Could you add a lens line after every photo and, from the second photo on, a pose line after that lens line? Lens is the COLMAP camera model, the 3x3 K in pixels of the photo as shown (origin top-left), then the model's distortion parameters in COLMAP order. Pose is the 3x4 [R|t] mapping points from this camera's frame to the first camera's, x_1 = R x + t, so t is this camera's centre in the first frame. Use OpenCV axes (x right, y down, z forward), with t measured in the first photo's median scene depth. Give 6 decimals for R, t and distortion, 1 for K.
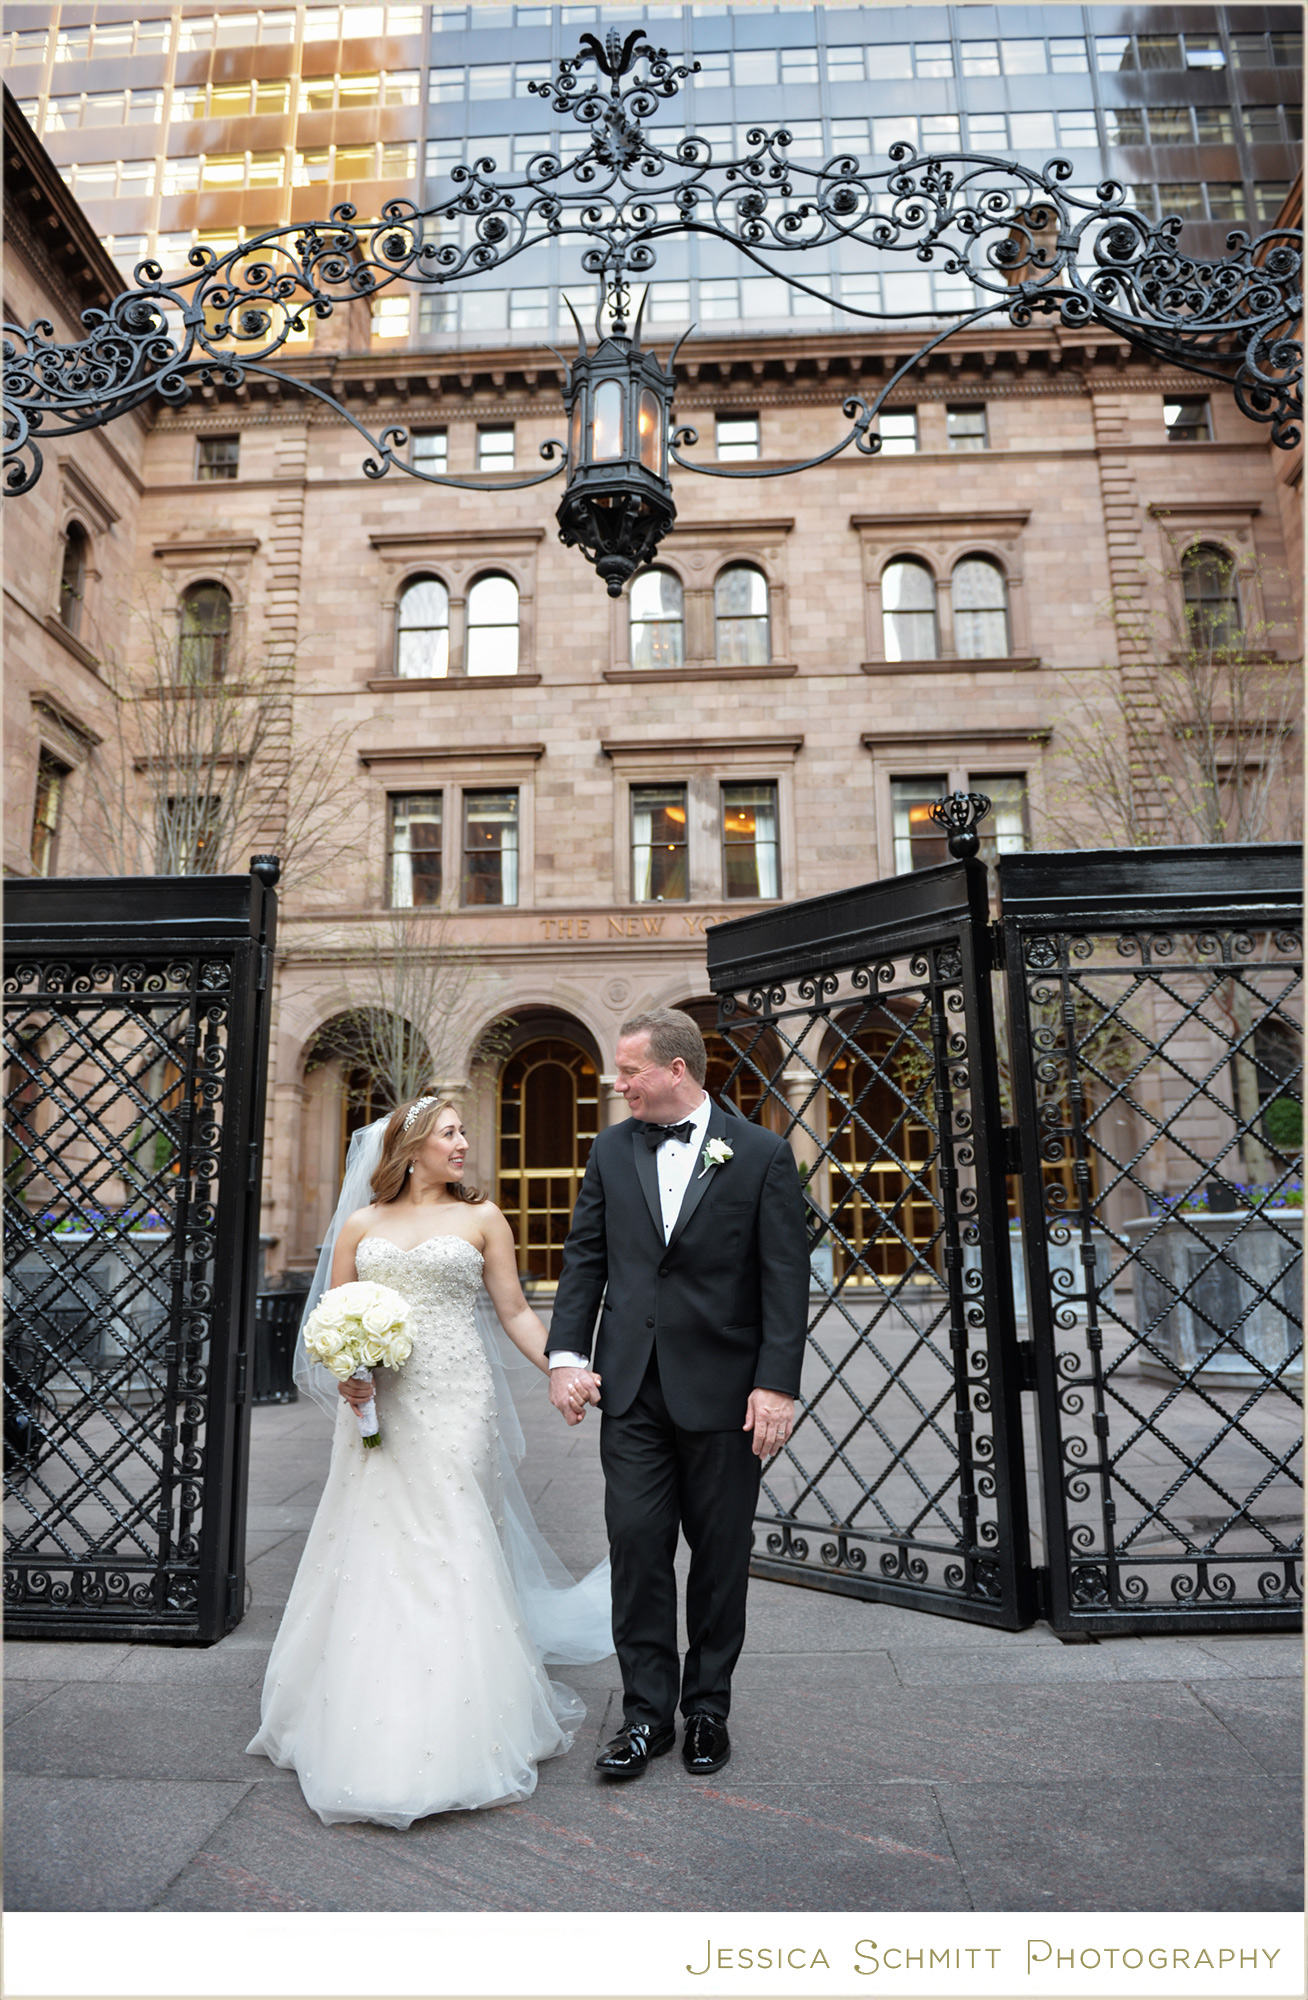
lens RADIAL K [[1448.0, 0, 654.0], [0, 1448.0, 1000.0], [0, 0, 1]] dist [-0.064921, -0.000164]
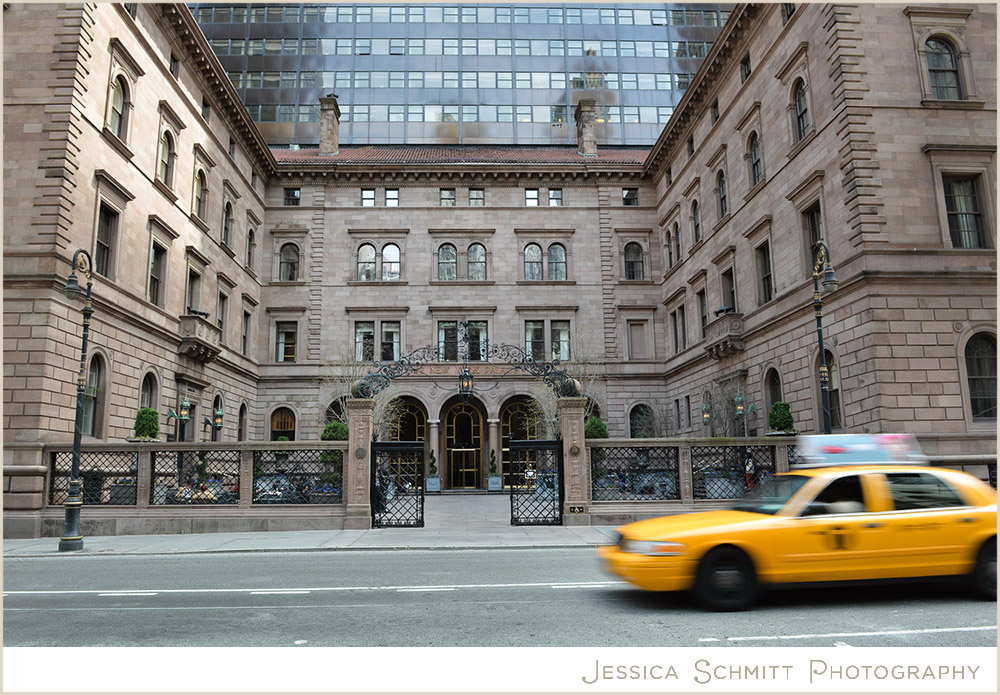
lens RADIAL K [[751.5, 0, 500.0], [0, 751.5, 347.5], [0, 0, 1]] dist [-0.000222, -0.000181]
pose [[0.996194, 0.016638, 0.085557, -0.020259], [-0.016828, 0.999857, 0.001505, -0.096257], [-0.085520, -0.002939, 0.996332, -0.531826]]
